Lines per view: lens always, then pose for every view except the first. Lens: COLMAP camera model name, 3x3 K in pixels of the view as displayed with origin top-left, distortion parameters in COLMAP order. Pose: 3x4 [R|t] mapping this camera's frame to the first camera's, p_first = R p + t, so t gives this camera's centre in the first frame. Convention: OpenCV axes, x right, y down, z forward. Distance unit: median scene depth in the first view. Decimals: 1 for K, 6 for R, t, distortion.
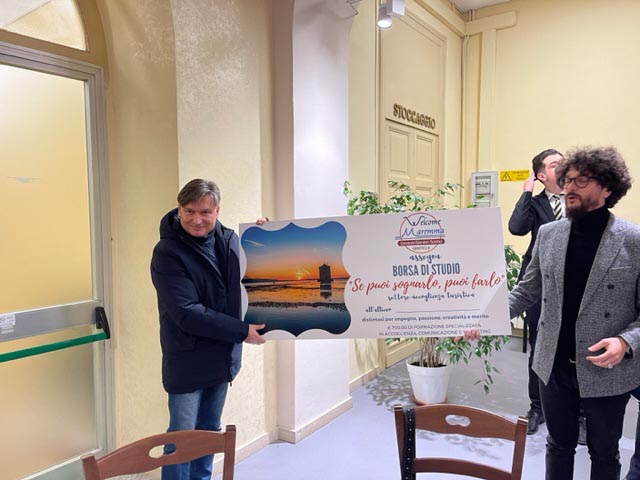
lens RADIAL K [[493.1, 0, 323.0], [0, 493.1, 240.5], [0, 0, 1]] dist [0.045166, -0.005709]
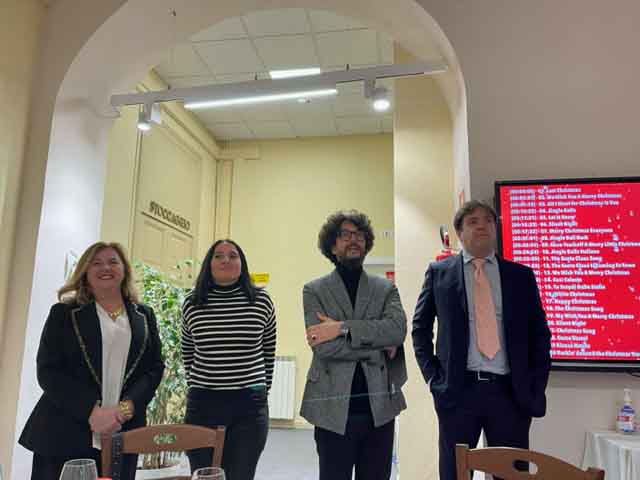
lens RADIAL K [[493.1, 0, 323.0], [0, 493.1, 240.5], [0, 0, 1]] dist [0.045166, -0.005709]
pose [[0.891443, 0.099816, 0.442003, 0.005980], [0.009872, 0.970927, -0.239171, 0.077251], [-0.453026, 0.217571, 0.864540, -0.108088]]
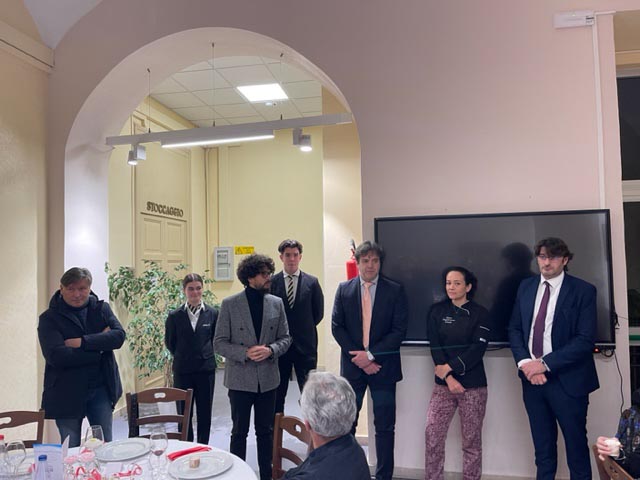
lens RADIAL K [[493.1, 0, 323.0], [0, 493.1, 240.5], [0, 0, 1]] dist [0.045166, -0.005709]
pose [[0.906923, 0.004894, 0.421268, 0.007073], [0.042788, 0.993692, -0.103660, -0.007497], [-0.419118, 0.112037, 0.900993, -0.422264]]
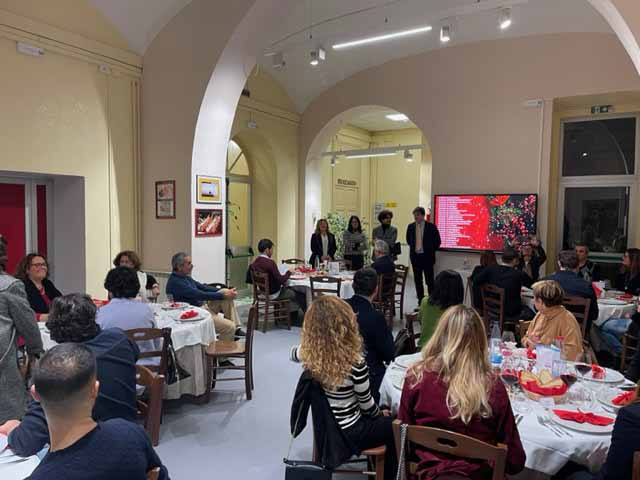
lens RADIAL K [[493.1, 0, 323.0], [0, 493.1, 240.5], [0, 0, 1]] dist [0.045166, -0.005709]
pose [[0.996593, 0.008313, 0.082053, -0.142674], [-0.007855, 0.999952, -0.005899, 0.061063], [-0.082099, 0.005234, 0.996610, -1.563392]]
